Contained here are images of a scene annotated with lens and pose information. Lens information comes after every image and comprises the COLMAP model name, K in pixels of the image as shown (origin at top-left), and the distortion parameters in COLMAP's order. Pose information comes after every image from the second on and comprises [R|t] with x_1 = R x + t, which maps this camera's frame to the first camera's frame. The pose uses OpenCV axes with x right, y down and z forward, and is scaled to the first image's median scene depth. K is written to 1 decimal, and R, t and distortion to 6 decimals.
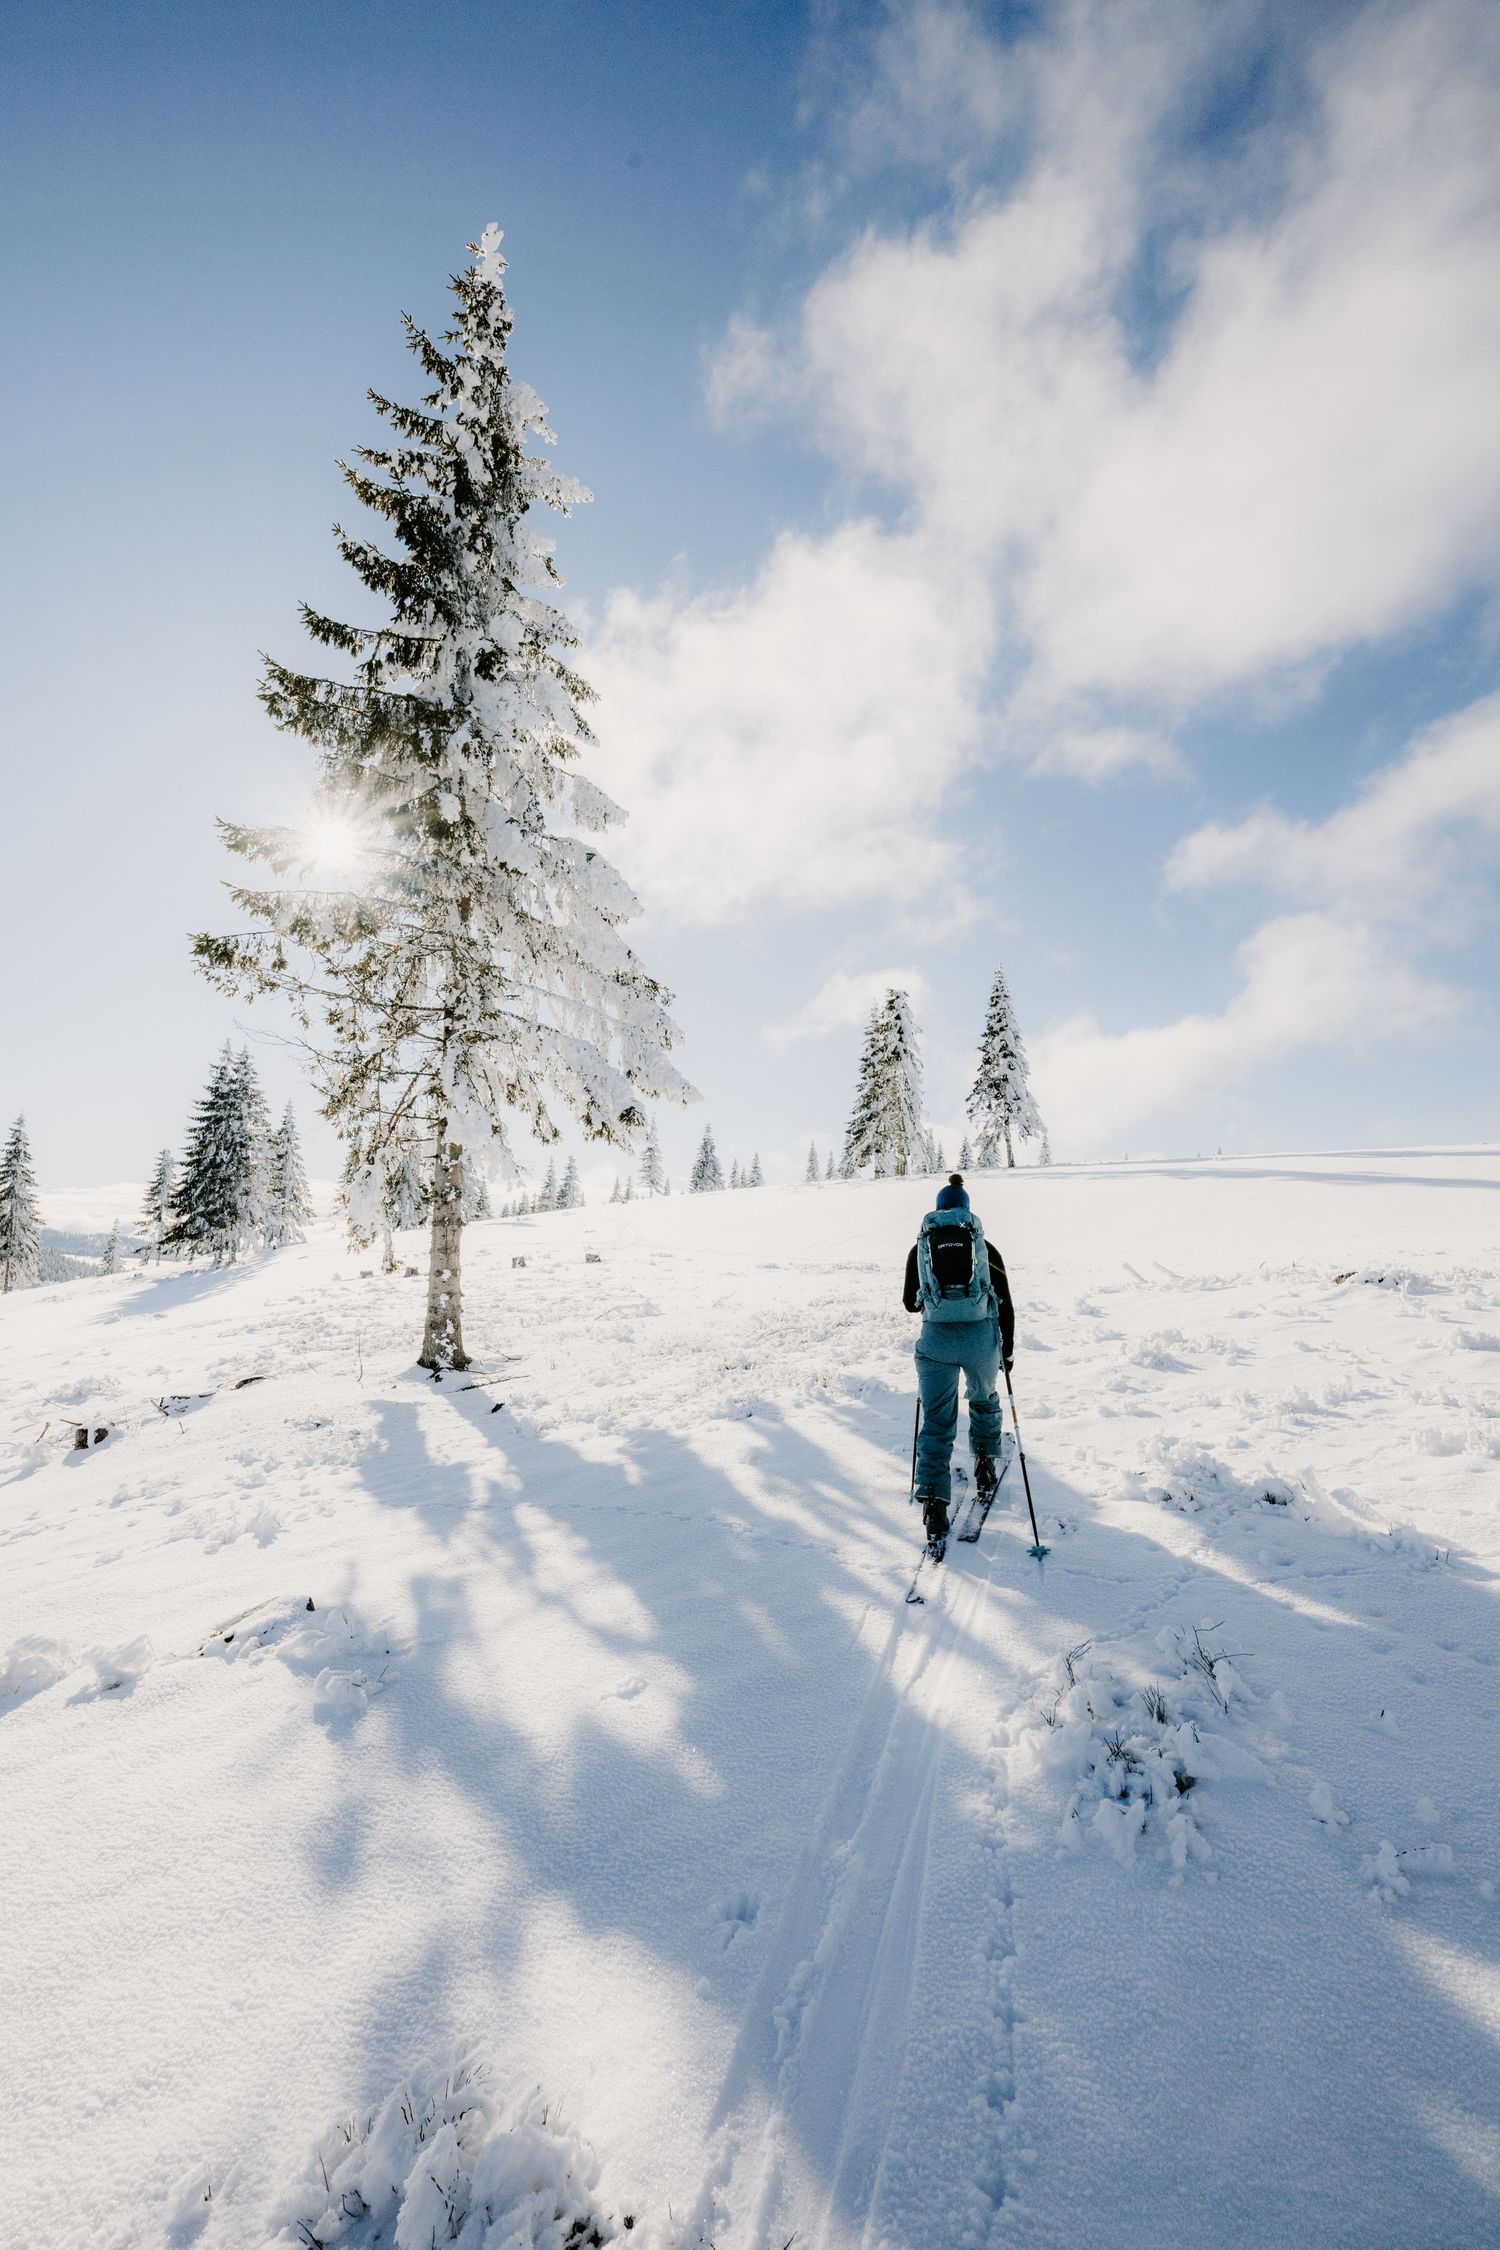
lens RADIAL K [[992.5, 0, 750.0], [0, 992.5, 1125.0], [0, 0, 1]] dist [-0.022915, 0.020496]
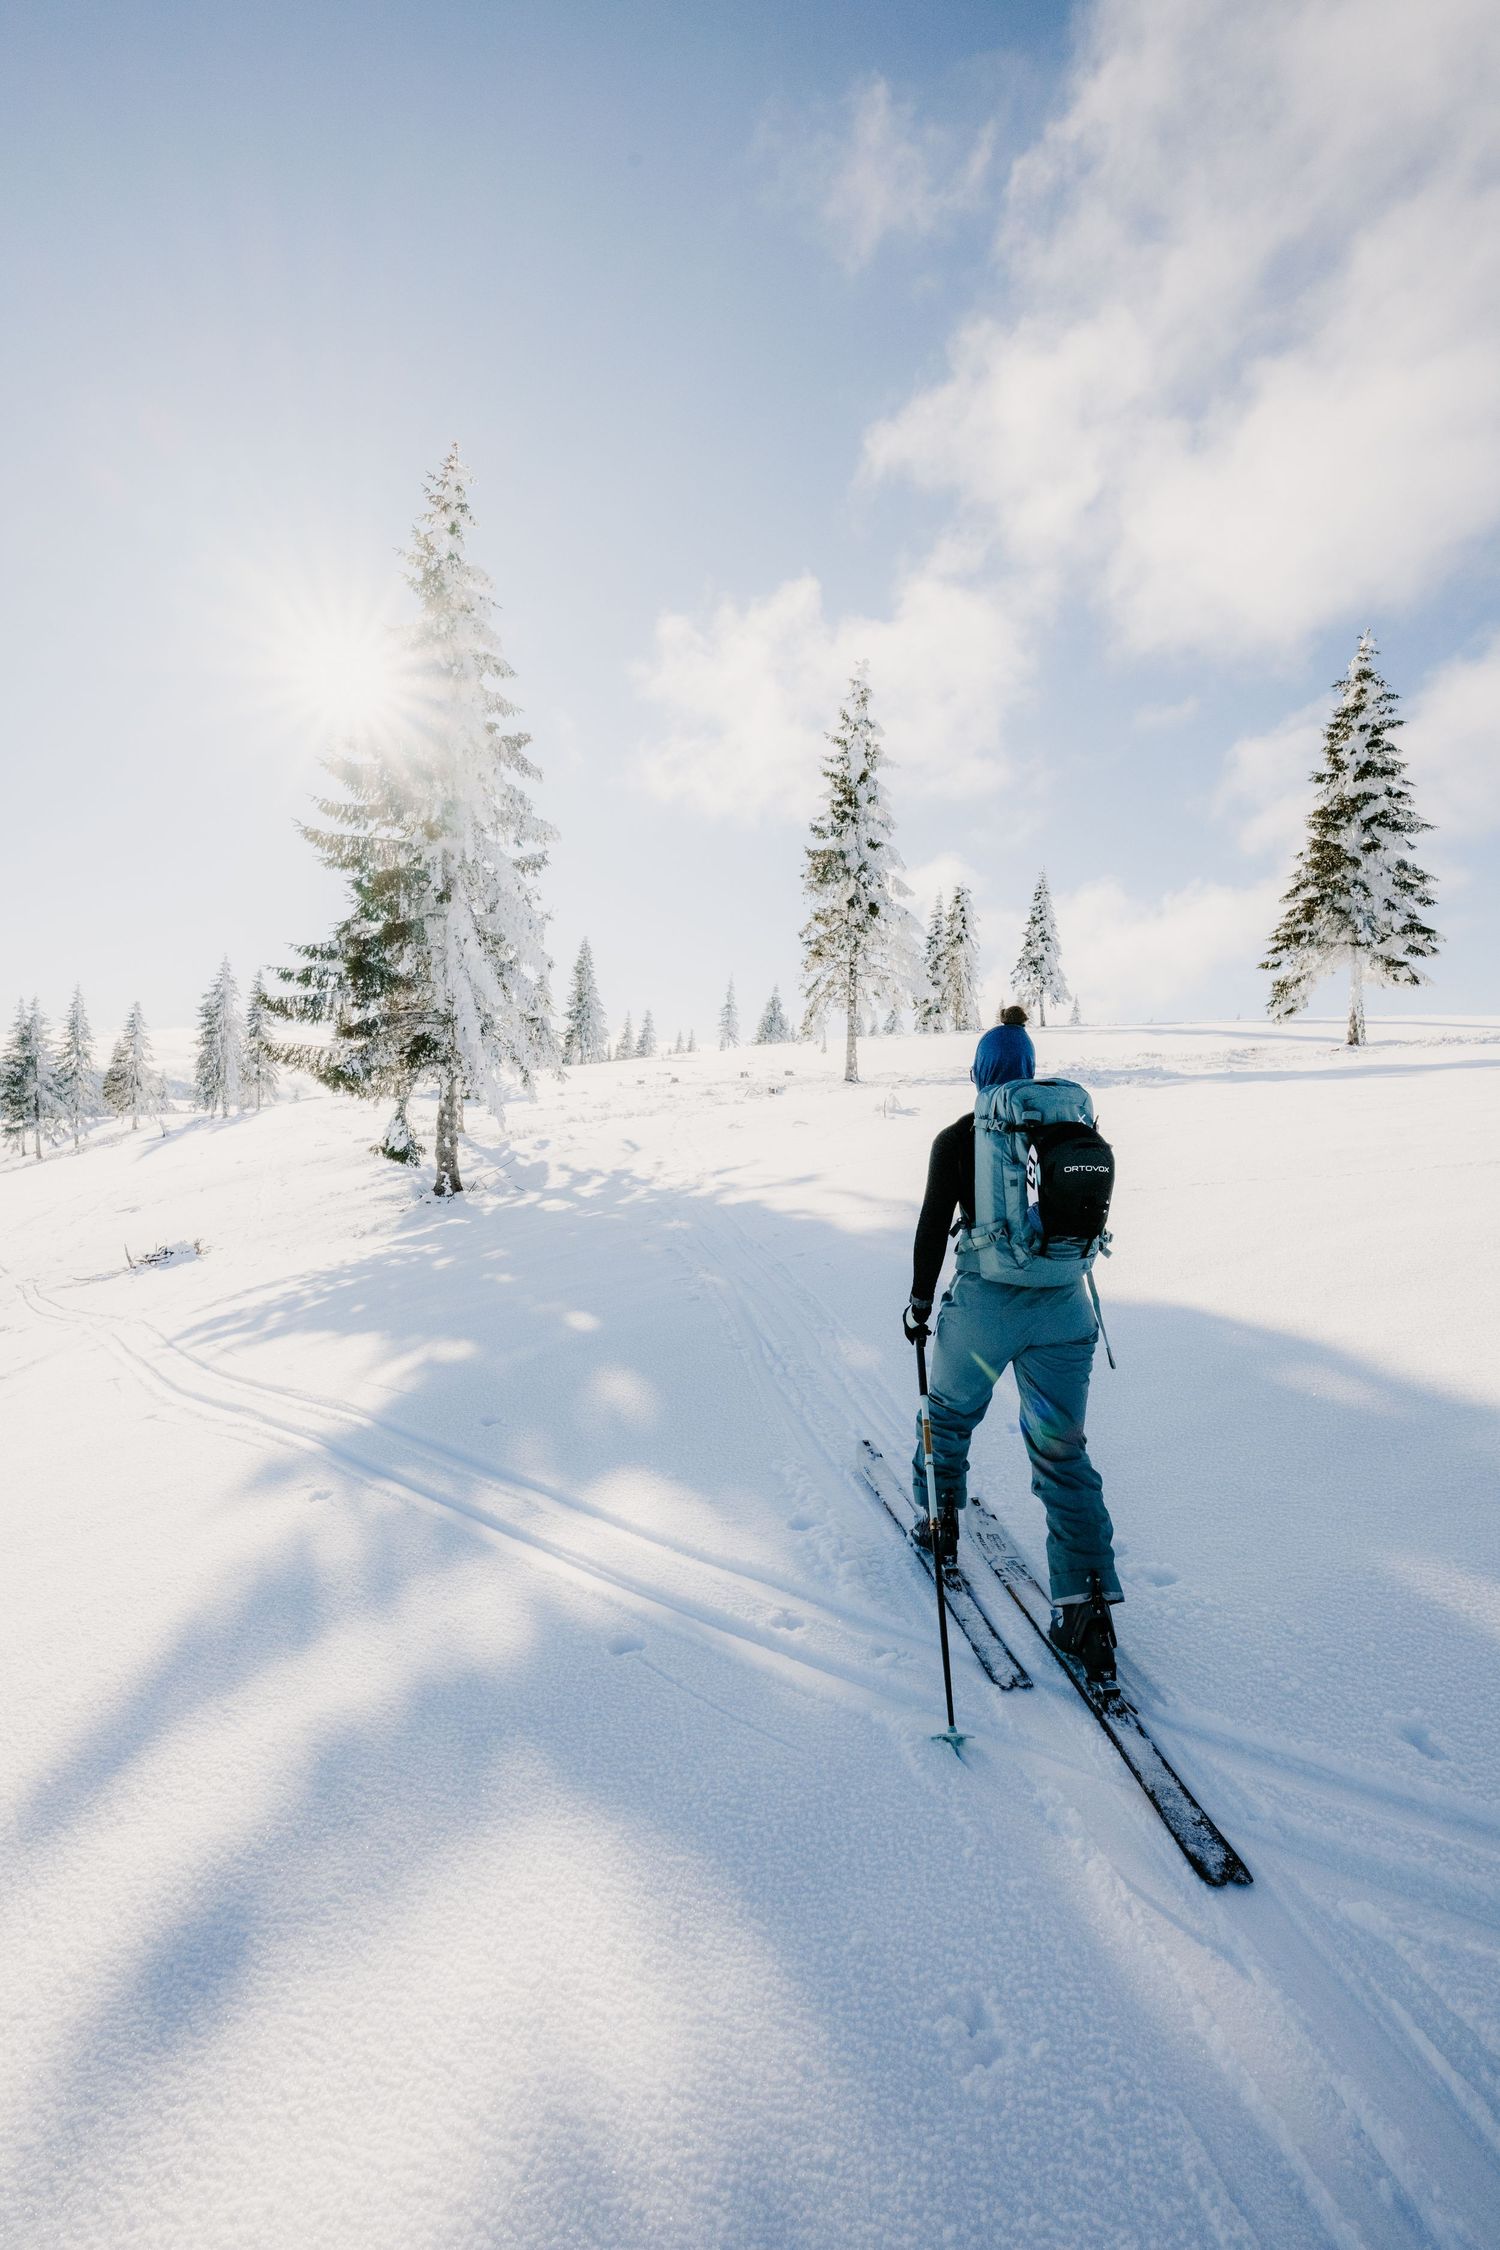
lens RADIAL K [[992.5, 0, 750.0], [0, 992.5, 1125.0], [0, 0, 1]] dist [-0.022915, 0.020496]
pose [[0.999380, 0.022852, -0.026773, -0.085030], [-0.018790, 0.989510, 0.143236, -0.008738], [0.029765, -0.142644, 0.989326, -0.324816]]
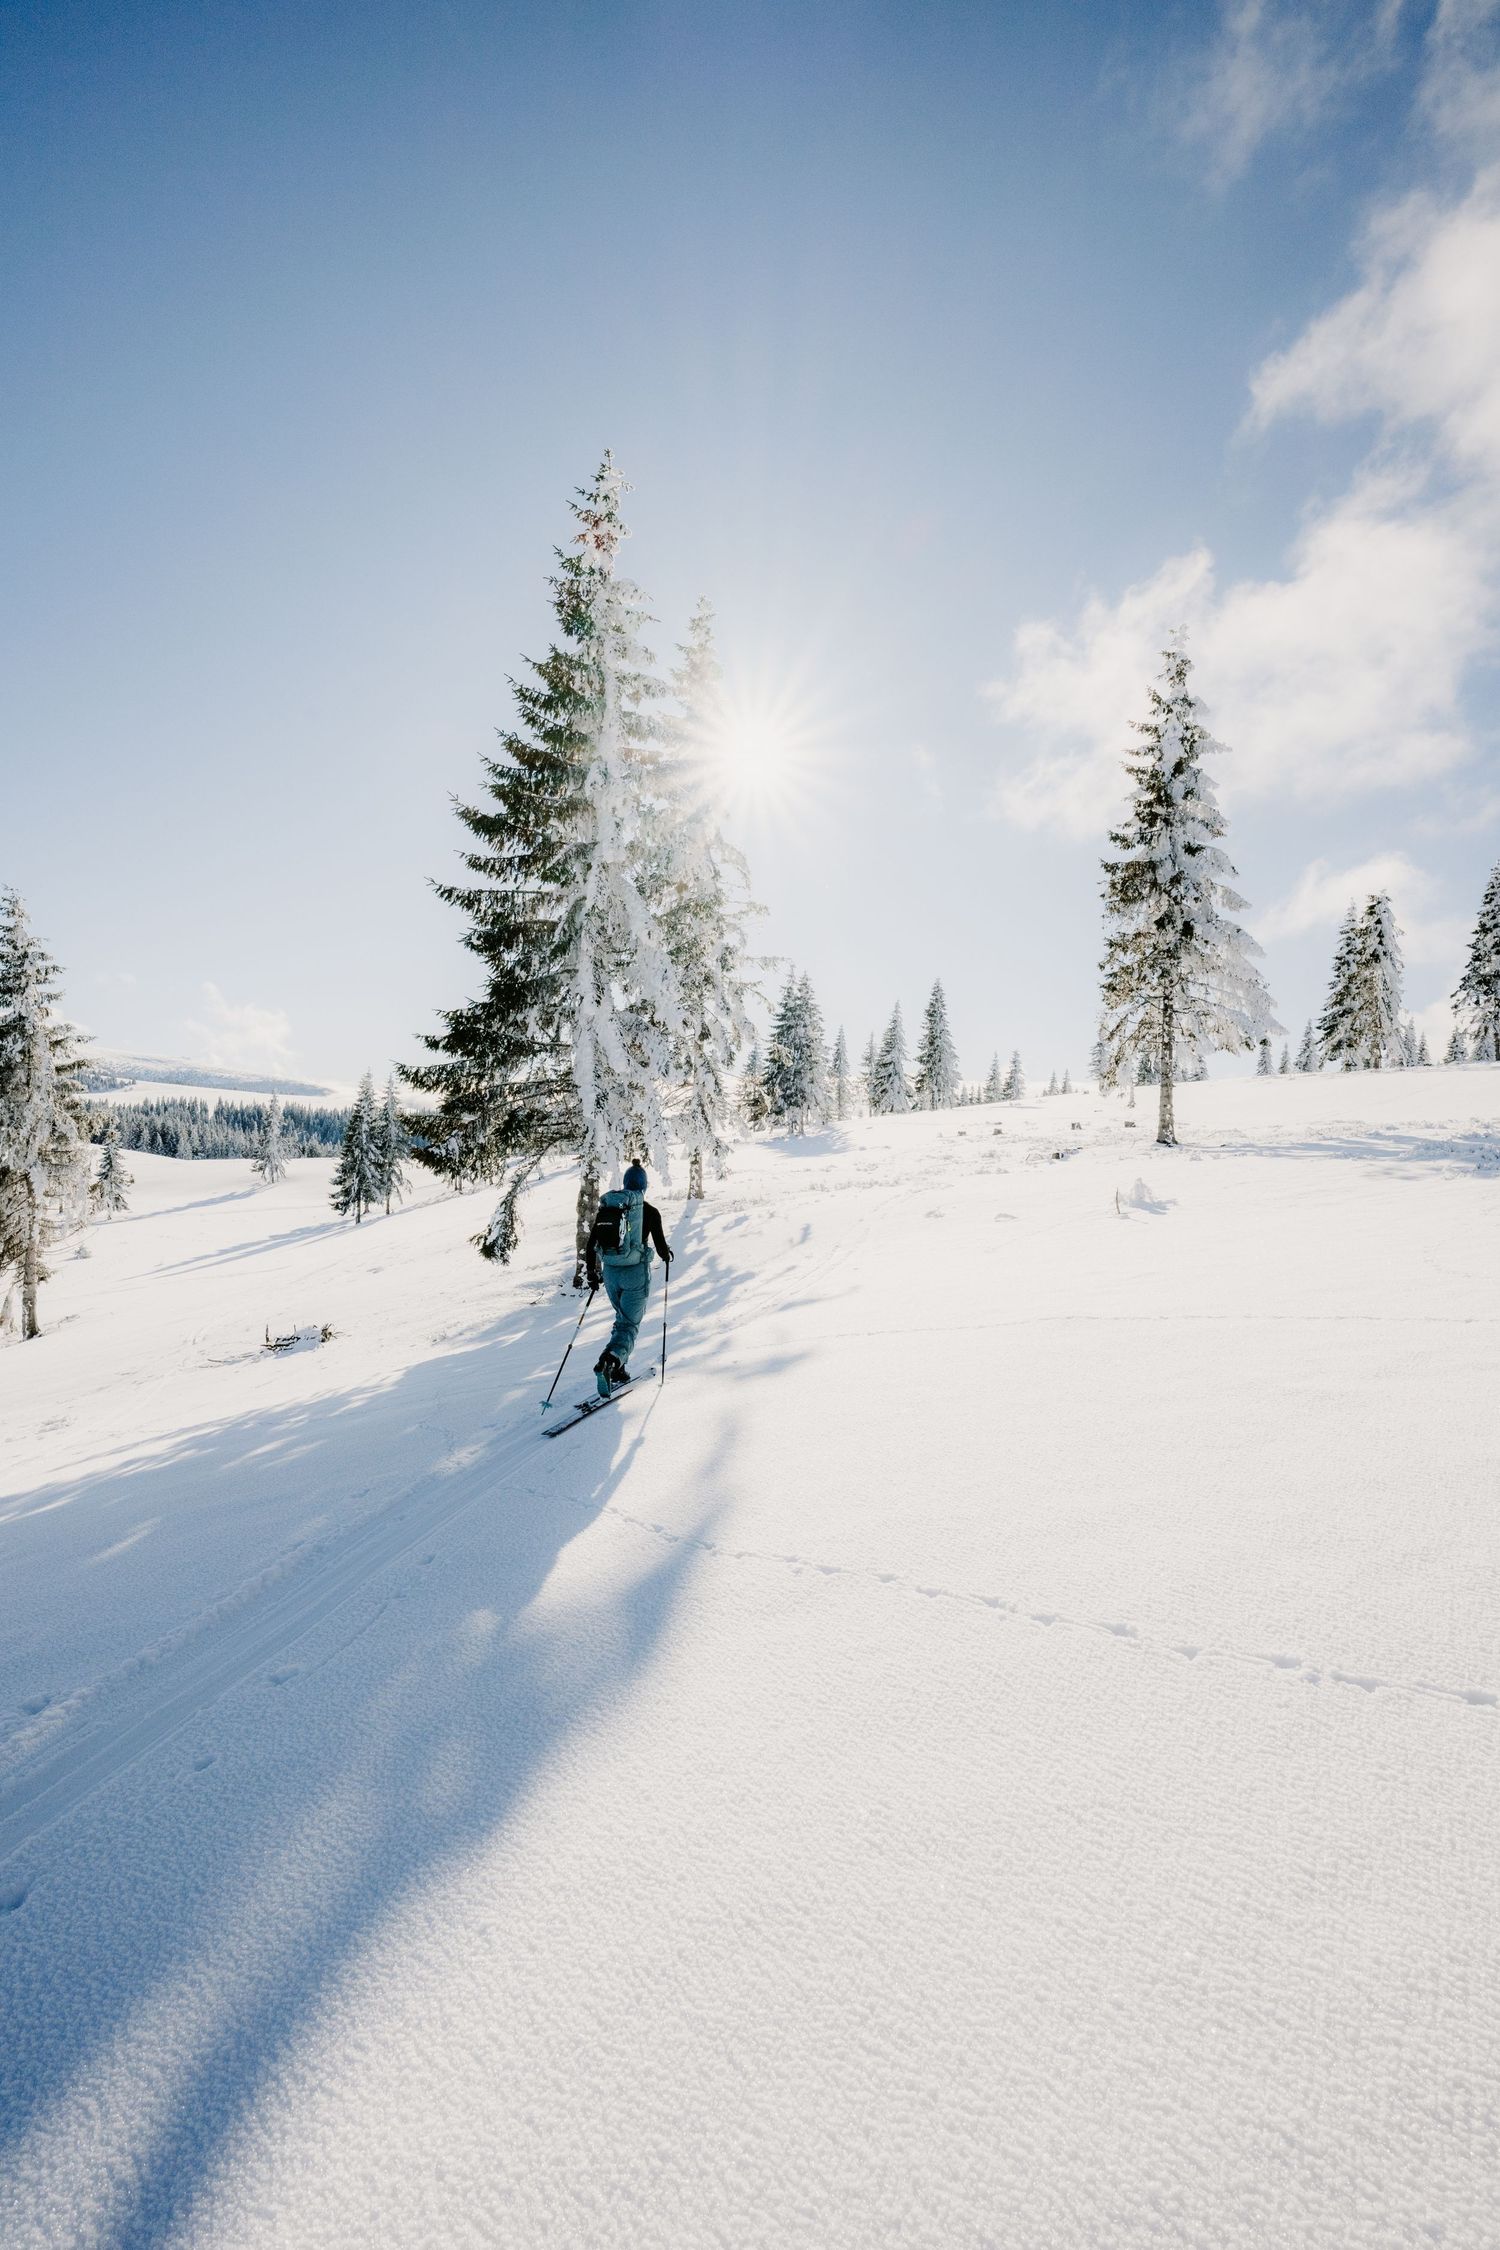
lens RADIAL K [[992.5, 0, 750.0], [0, 992.5, 1125.0], [0, 0, 1]] dist [-0.022915, 0.020496]
pose [[0.917528, 0.021769, -0.397074, -0.045037], [0.020518, 0.994579, 0.101938, -0.011538], [0.397141, -0.101678, 0.912108, -0.259844]]
